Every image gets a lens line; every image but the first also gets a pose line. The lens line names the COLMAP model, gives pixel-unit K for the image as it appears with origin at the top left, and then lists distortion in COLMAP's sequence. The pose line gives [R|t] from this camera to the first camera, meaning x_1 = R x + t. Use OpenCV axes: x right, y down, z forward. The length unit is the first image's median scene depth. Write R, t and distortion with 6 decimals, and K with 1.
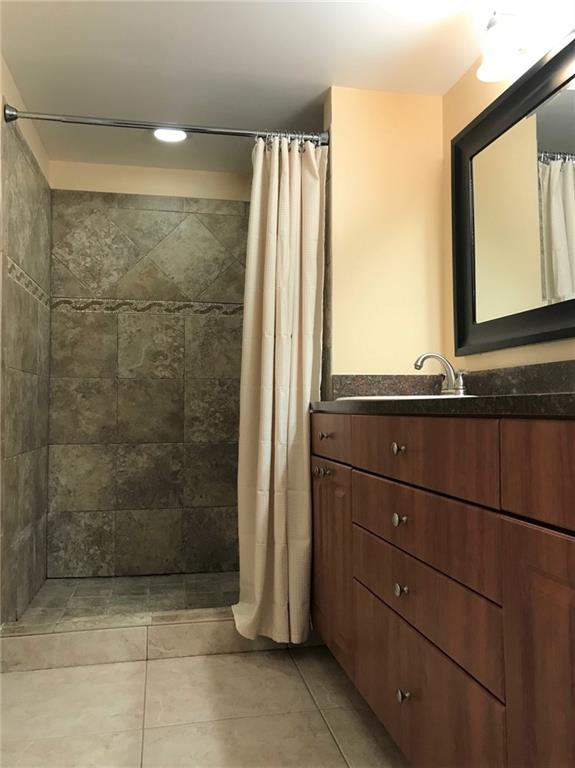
lens RADIAL K [[644.5, 0, 287.5], [0, 644.5, 384.0], [0, 0, 1]] dist [0.121298, -0.366728]
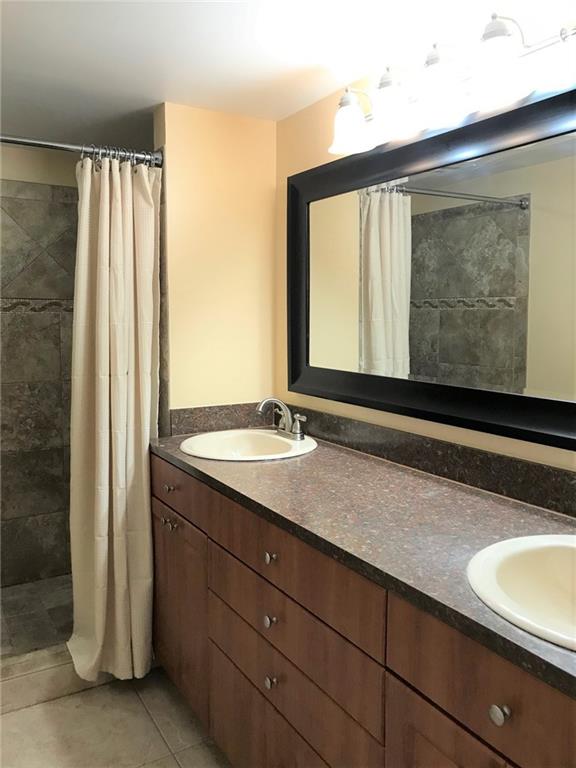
lens RADIAL K [[632.5, 0, 297.7], [0, 632.5, 374.8], [0, 0, 1]] dist [0.027457, -0.031885]
pose [[0.938102, -0.028576, 0.345178, -0.080184], [-0.018893, 0.990885, 0.133377, -0.199561], [-0.345843, -0.131643, 0.929012, 0.040930]]
